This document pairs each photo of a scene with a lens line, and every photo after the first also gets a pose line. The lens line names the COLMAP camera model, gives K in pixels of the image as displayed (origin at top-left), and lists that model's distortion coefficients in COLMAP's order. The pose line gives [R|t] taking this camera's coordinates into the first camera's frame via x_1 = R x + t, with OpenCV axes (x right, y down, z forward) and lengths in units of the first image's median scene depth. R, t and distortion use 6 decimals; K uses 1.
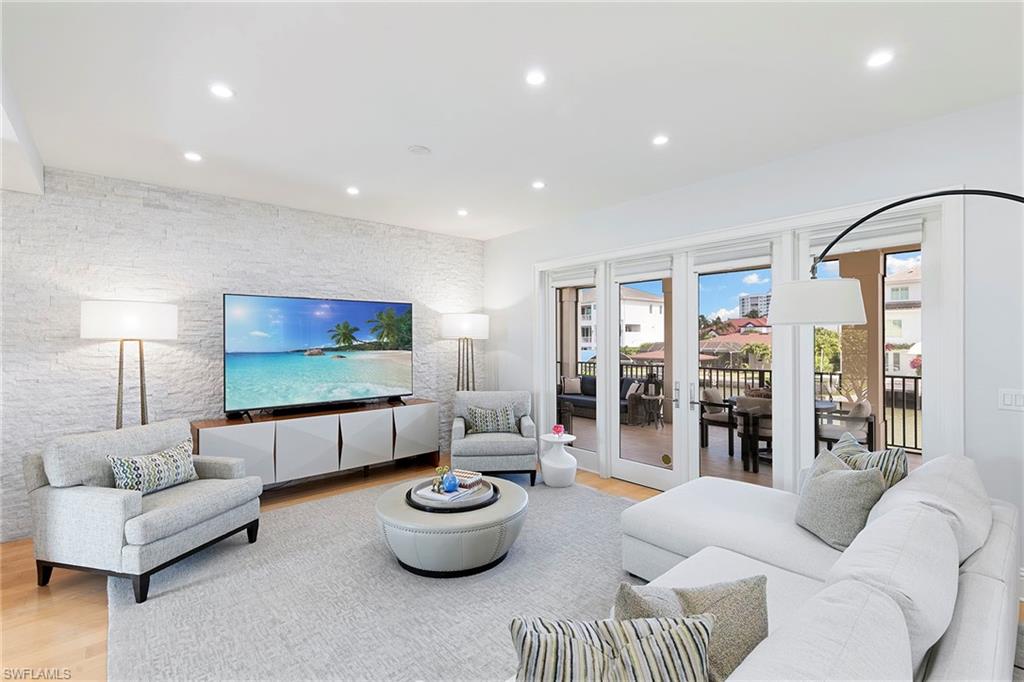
lens RADIAL K [[461.9, 0, 510.1], [0, 461.9, 334.6], [0, 0, 1]] dist [0.011029, -0.001838]
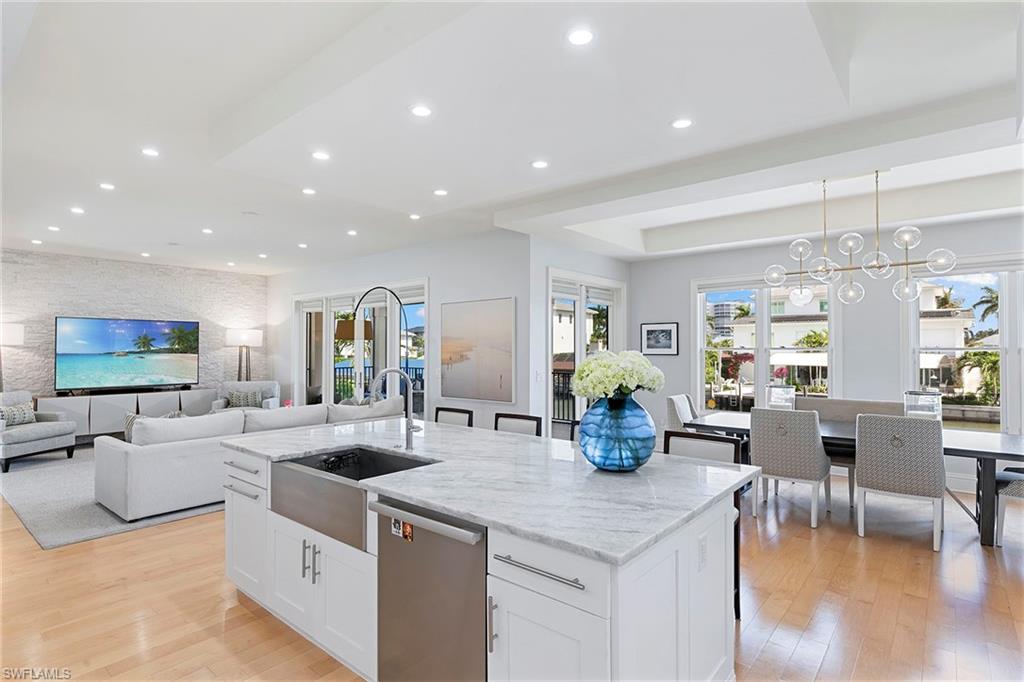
lens RADIAL K [[522.2, 0, 511.9], [0, 522.2, 339.4], [0, 0, 1]] dist [-0.002134, 0.001436]
pose [[0.988789, 0.006503, 0.149179, 0.558145], [-0.004944, 0.999929, -0.010822, 0.001508], [-0.149239, 0.009963, 0.988751, -0.843544]]
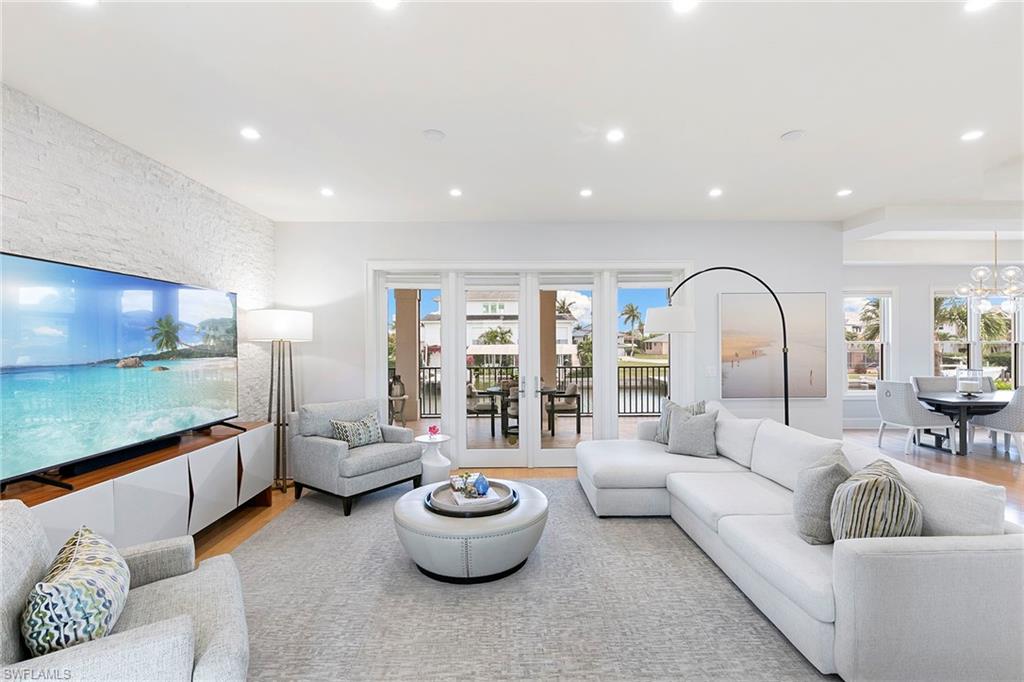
lens RADIAL K [[461.9, 0, 516.3], [0, 461.9, 338.9], [0, 0, 1]] dist [0.011029, -0.001838]
pose [[0.641181, 0.005390, 0.767371, -0.523155], [-0.005046, 0.999983, -0.002808, 0.005160], [-0.767373, -0.002072, 0.641197, 0.189325]]
